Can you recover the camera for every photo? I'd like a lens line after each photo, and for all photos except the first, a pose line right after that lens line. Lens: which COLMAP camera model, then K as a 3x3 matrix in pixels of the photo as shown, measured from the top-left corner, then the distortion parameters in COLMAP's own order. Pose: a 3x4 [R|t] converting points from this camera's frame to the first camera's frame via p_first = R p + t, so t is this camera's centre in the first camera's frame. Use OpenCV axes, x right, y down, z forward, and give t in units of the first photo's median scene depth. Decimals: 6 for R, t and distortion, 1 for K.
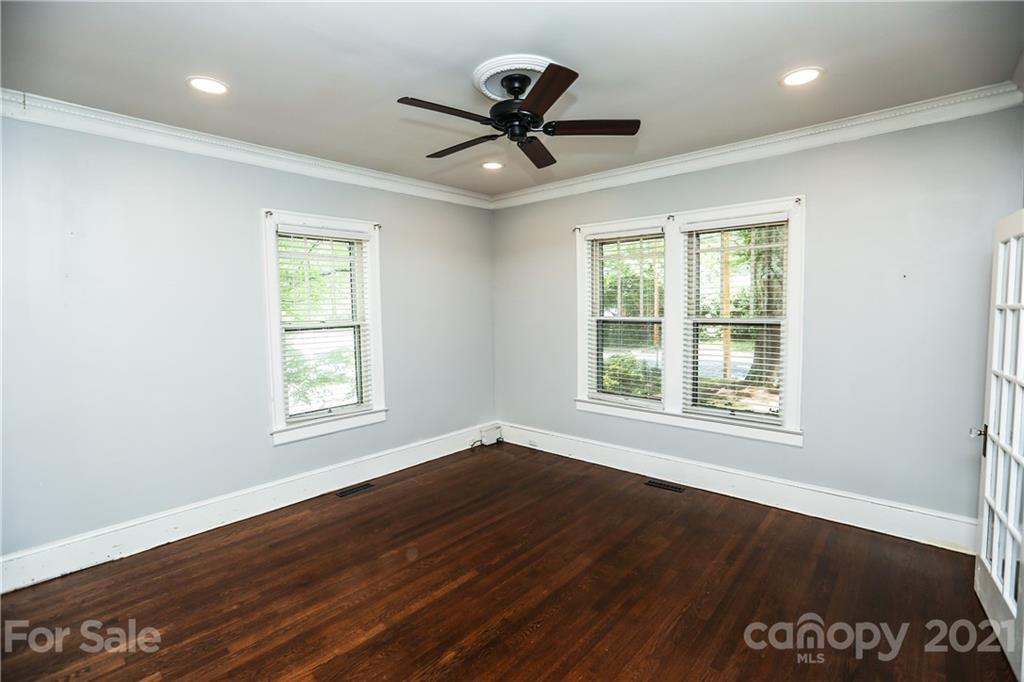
lens RADIAL K [[470.1, 0, 527.8], [0, 470.1, 347.4], [0, 0, 1]] dist [-0.037164, 0.007283]
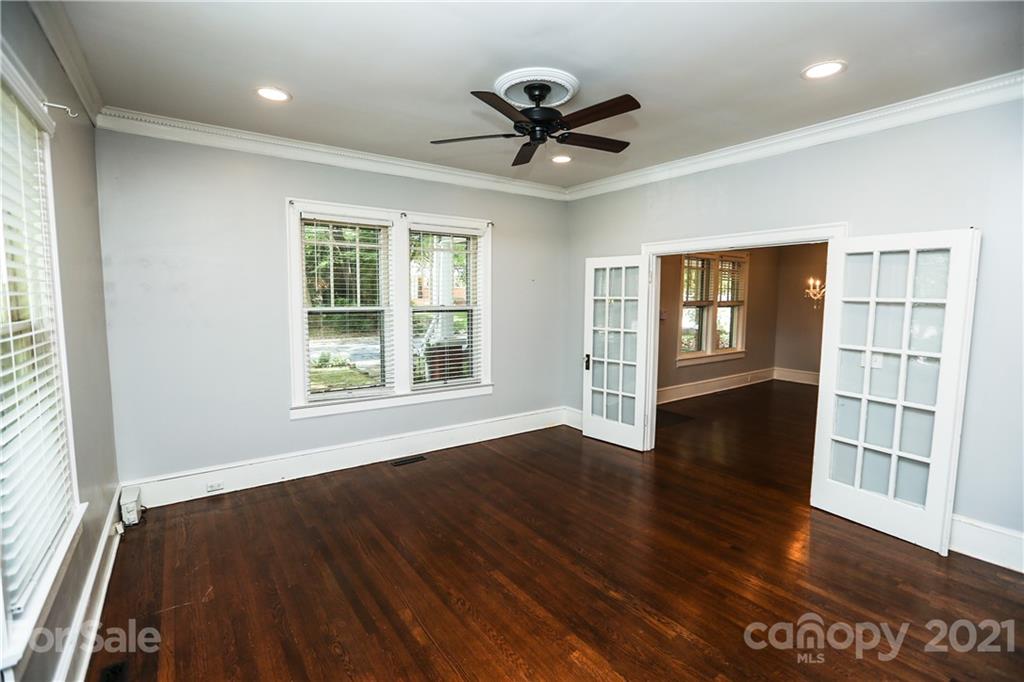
lens RADIAL K [[470.1, 0, 507.4], [0, 470.1, 342.3], [0, 0, 1]] dist [-0.037164, 0.007283]
pose [[0.219585, -0.074537, 0.972742, -0.748190], [0.075890, 0.995361, 0.059139, -0.027944], [-0.972637, 0.060835, 0.224223, 0.550439]]
